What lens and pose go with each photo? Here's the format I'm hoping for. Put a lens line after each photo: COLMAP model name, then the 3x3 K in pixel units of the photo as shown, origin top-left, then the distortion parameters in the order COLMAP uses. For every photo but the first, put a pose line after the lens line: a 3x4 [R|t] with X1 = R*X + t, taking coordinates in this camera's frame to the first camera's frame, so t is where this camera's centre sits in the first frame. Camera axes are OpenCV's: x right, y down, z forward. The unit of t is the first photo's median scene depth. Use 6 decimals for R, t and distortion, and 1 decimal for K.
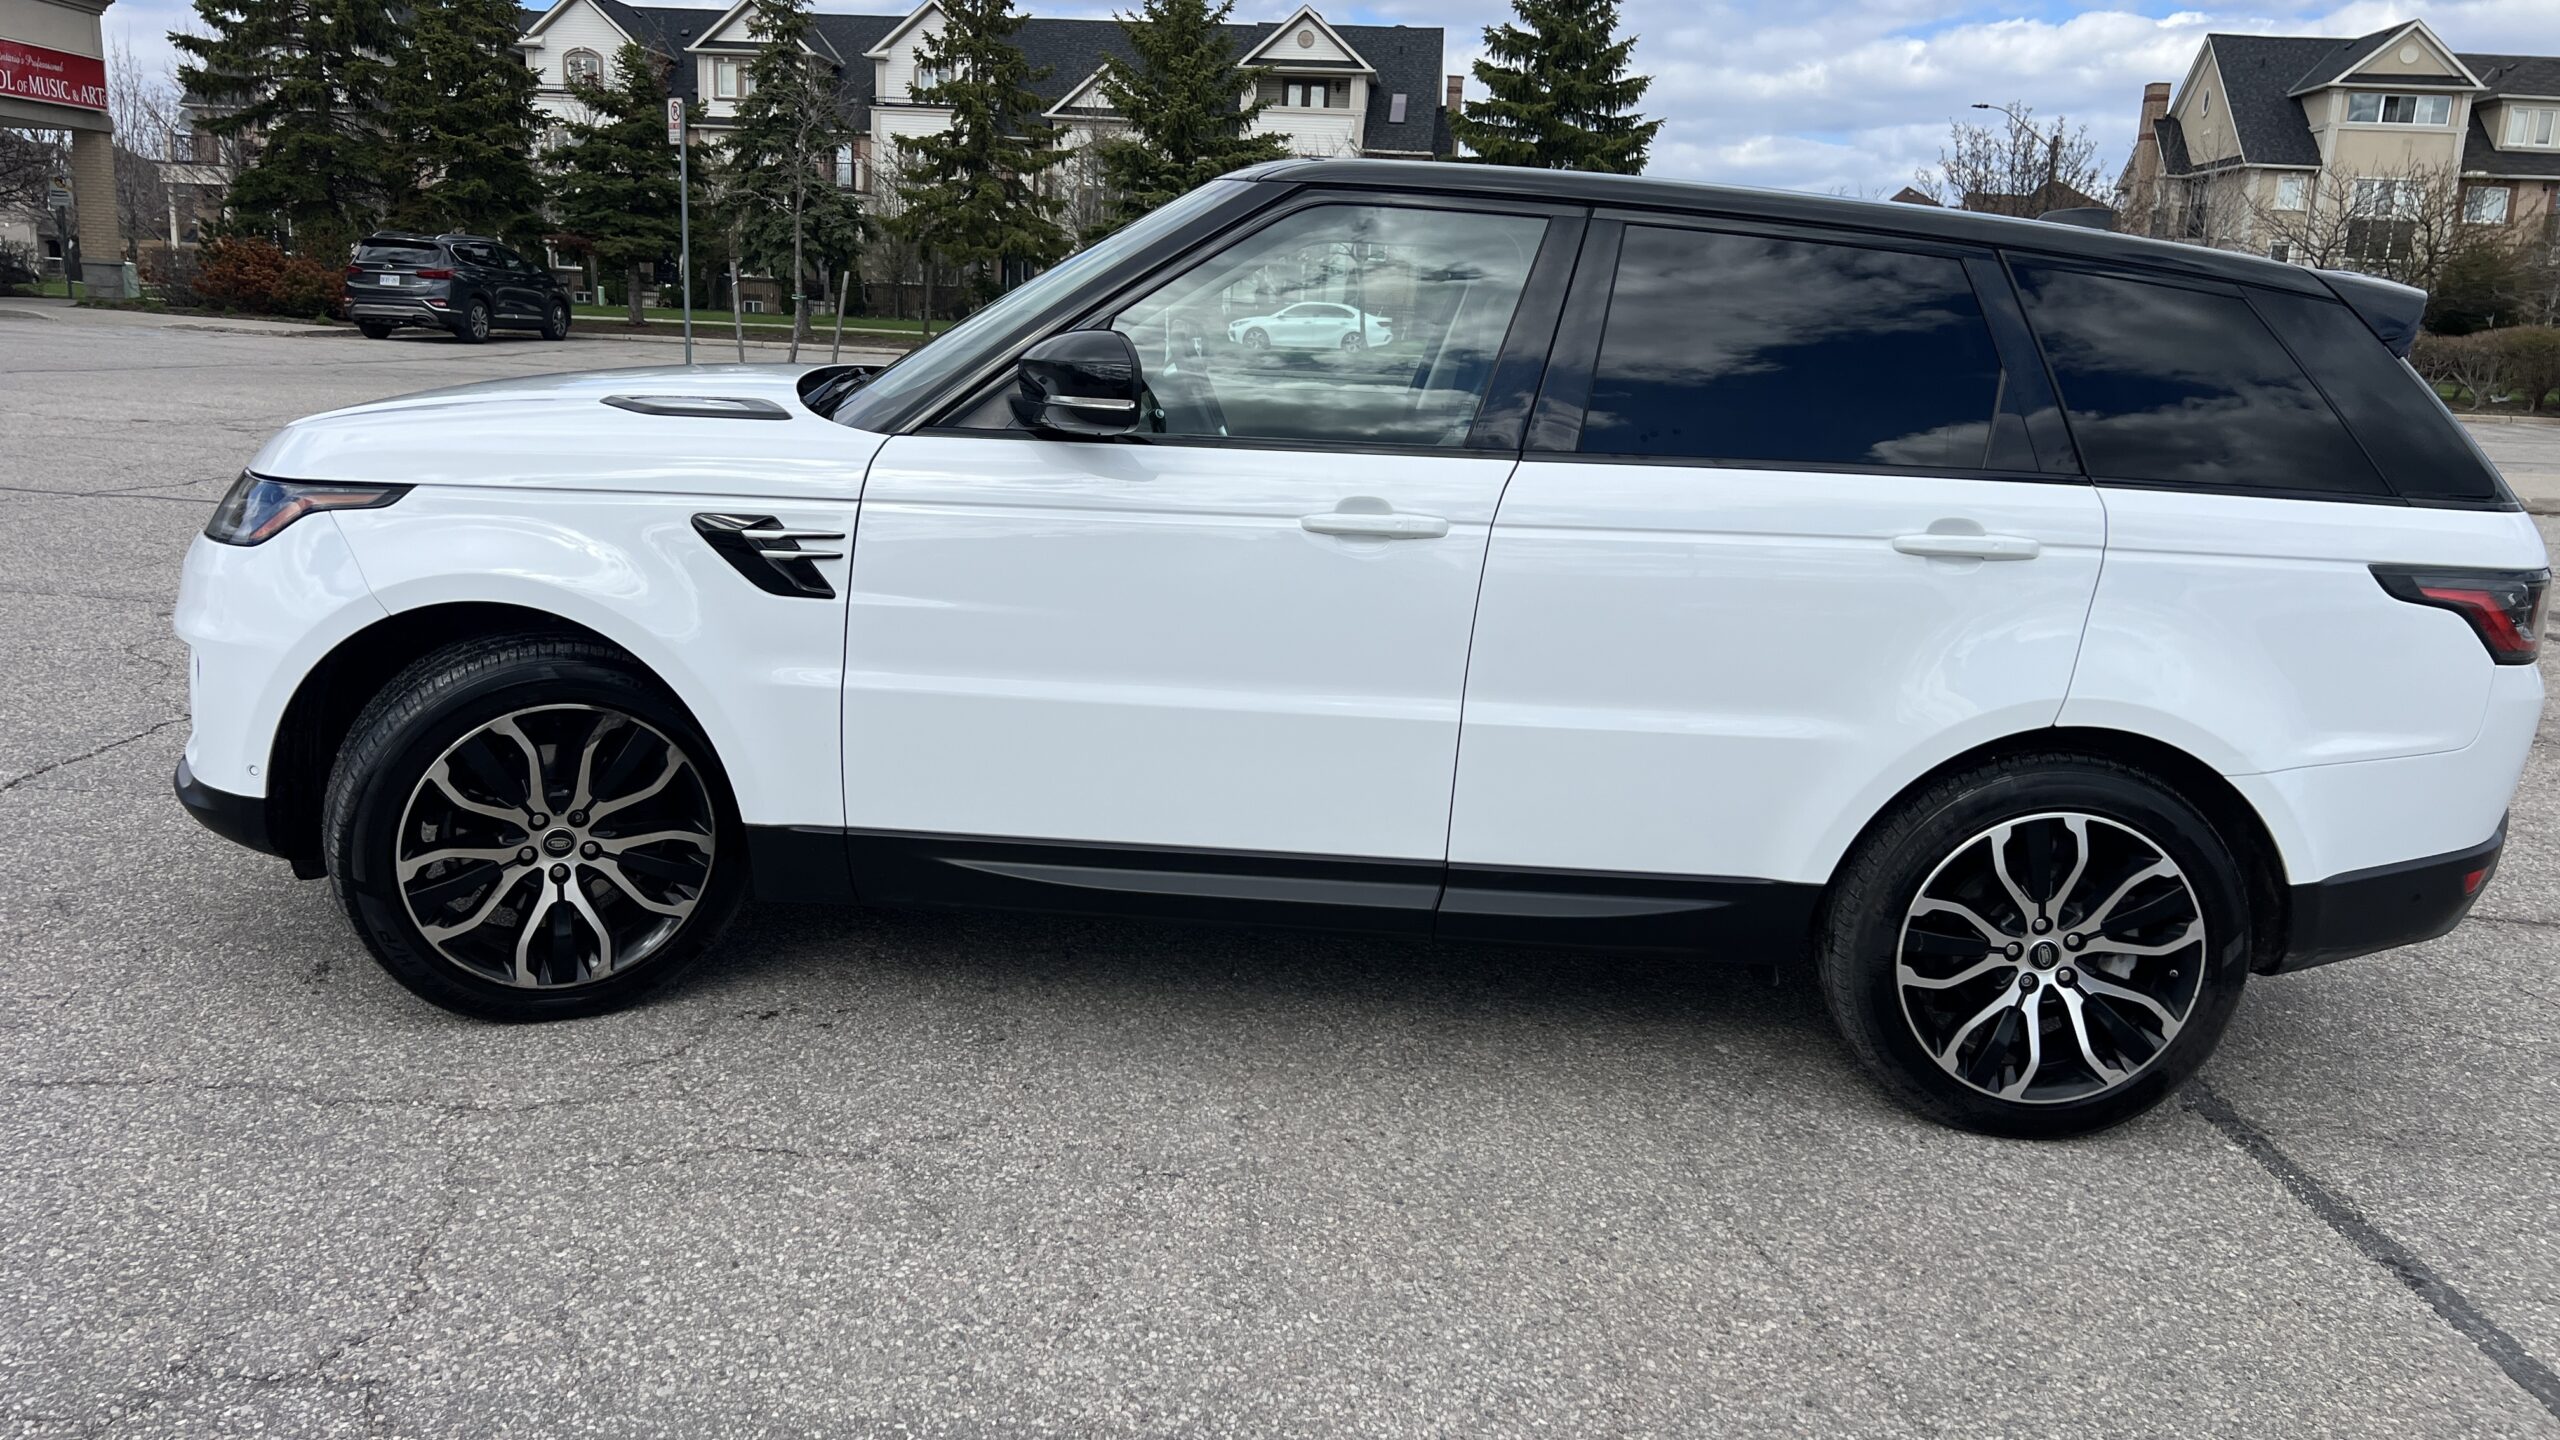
lens RADIAL K [[2045.6, 0, 1280.0], [0, 2045.6, 720.0], [0, 0, 1]] dist [0.038932, -0.041367]
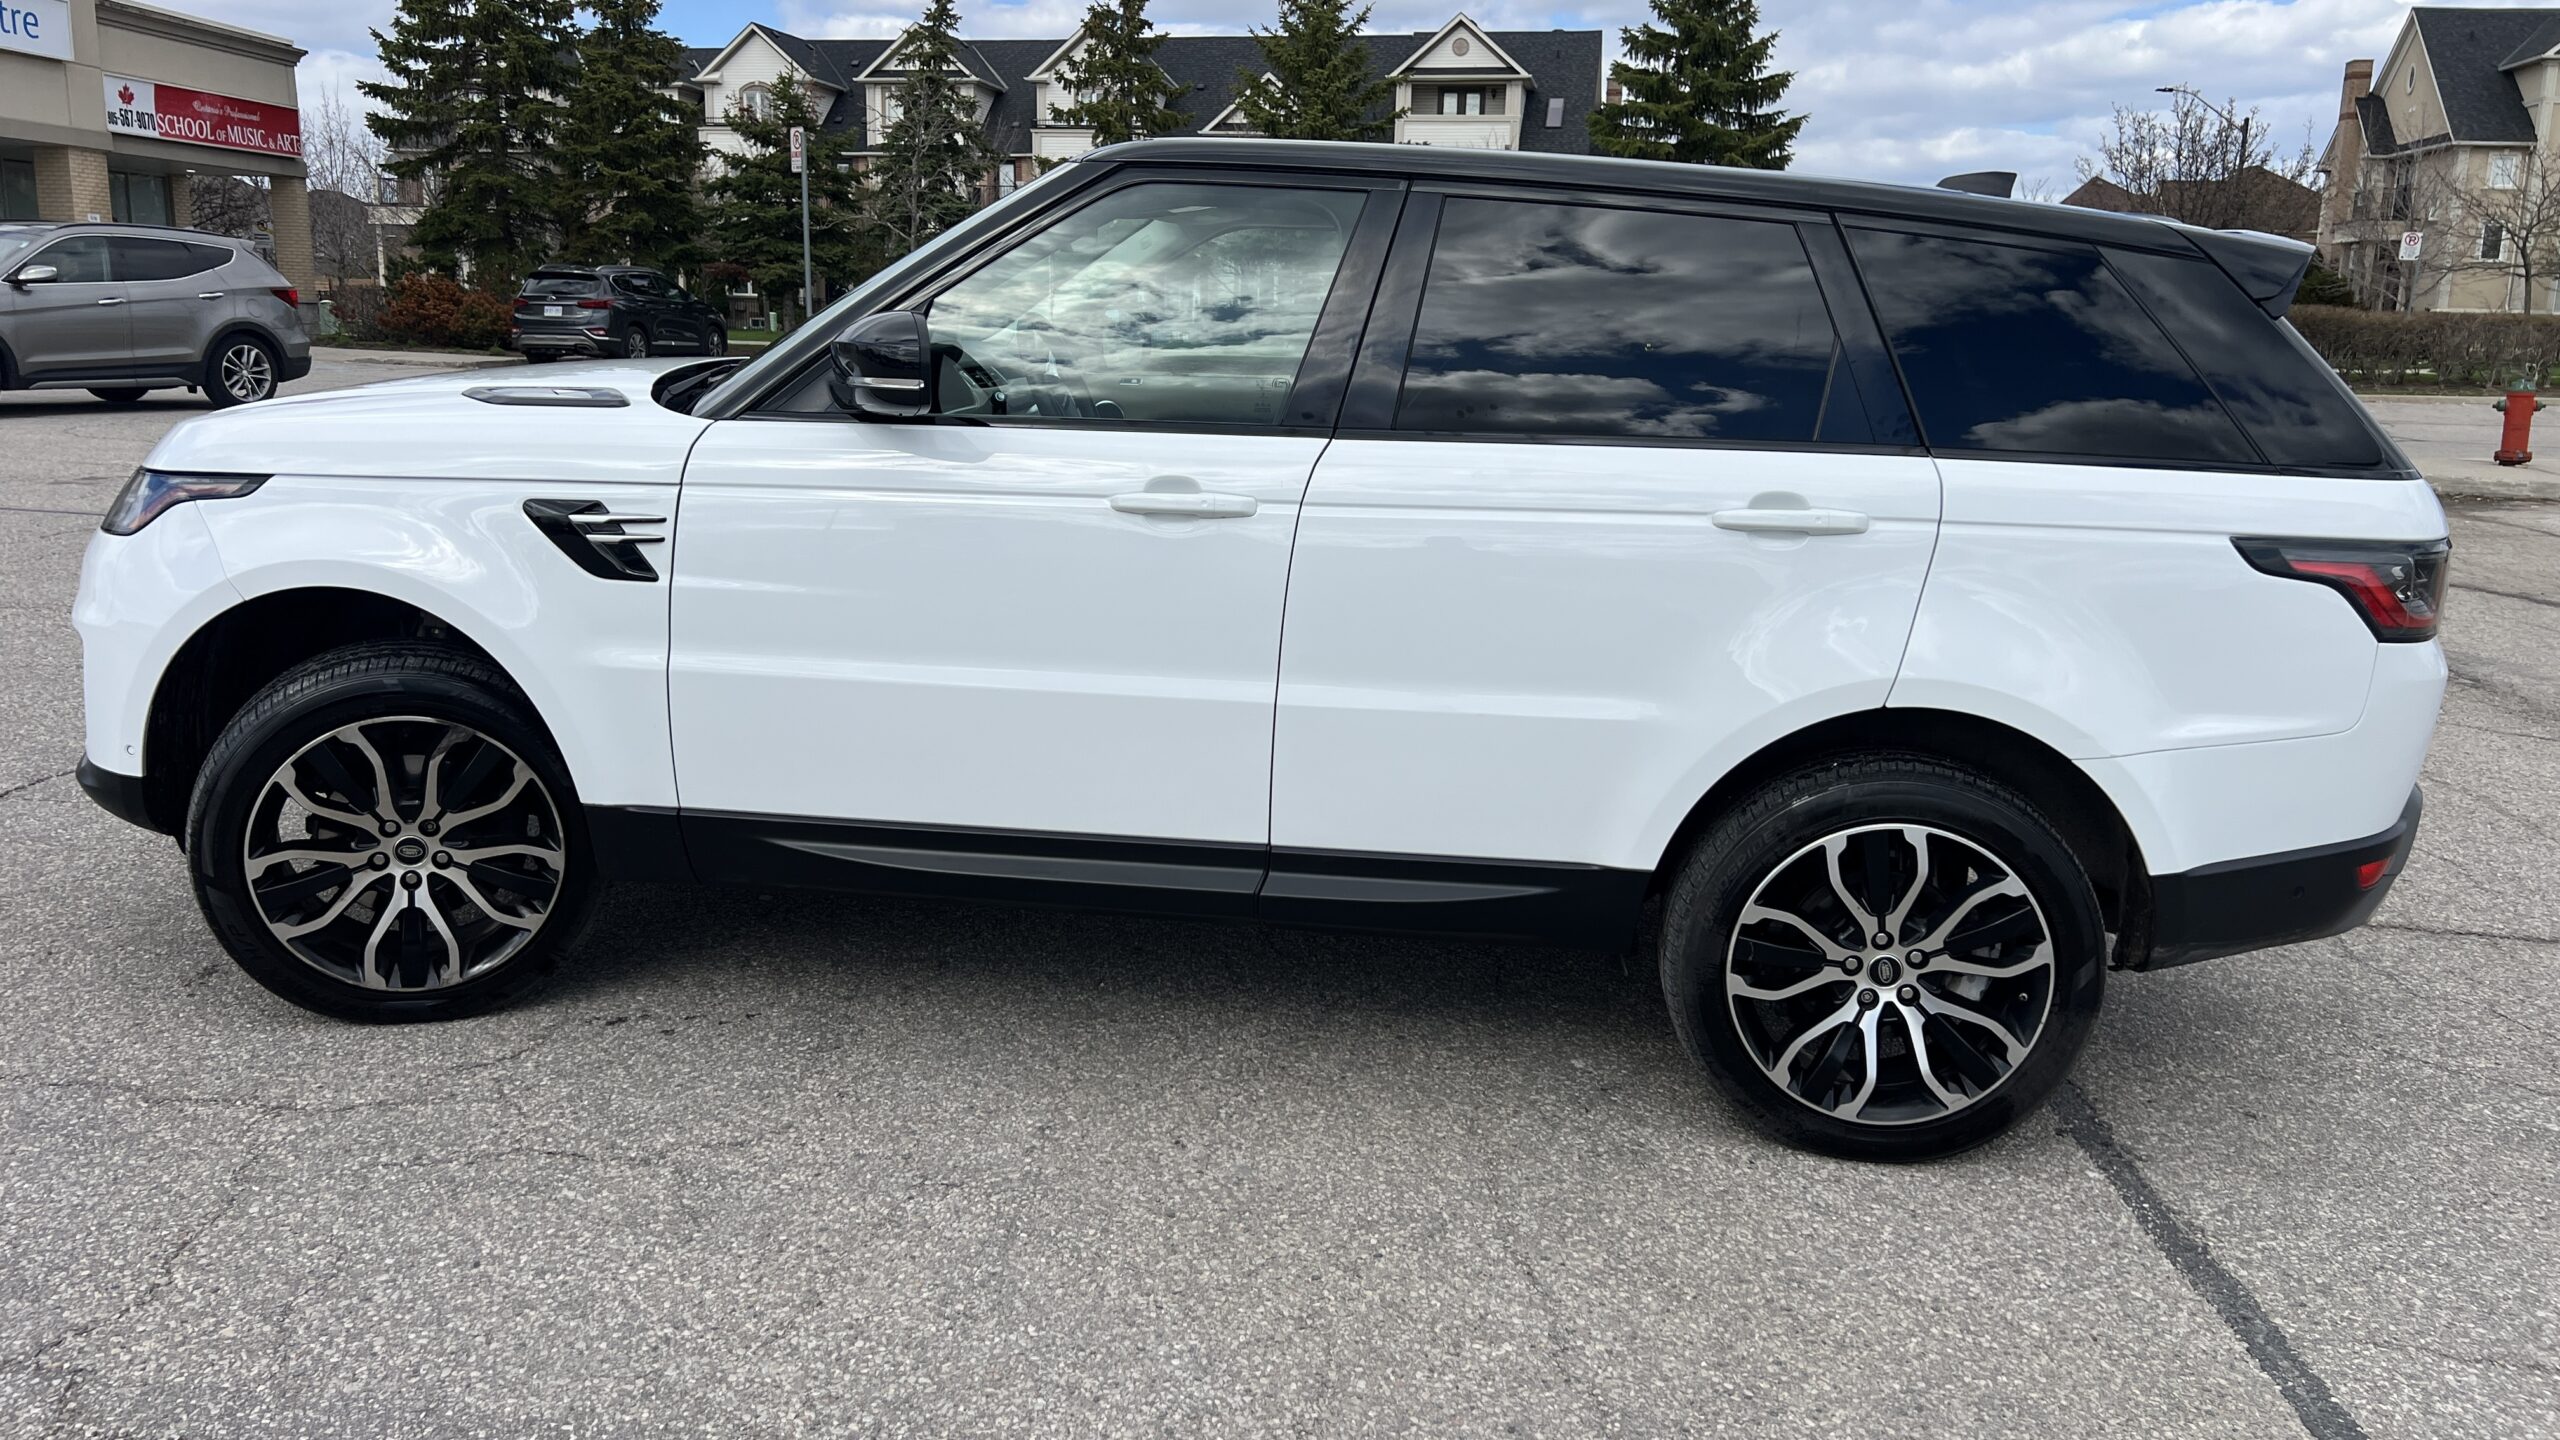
lens RADIAL K [[2045.6, 0, 1280.0], [0, 2045.6, 720.0], [0, 0, 1]] dist [0.038932, -0.041367]
pose [[0.995364, -0.004704, -0.096061, 0.180609], [0.004175, 0.999975, -0.005703, 0.001685], [0.096085, 0.005276, 0.995359, 0.016119]]
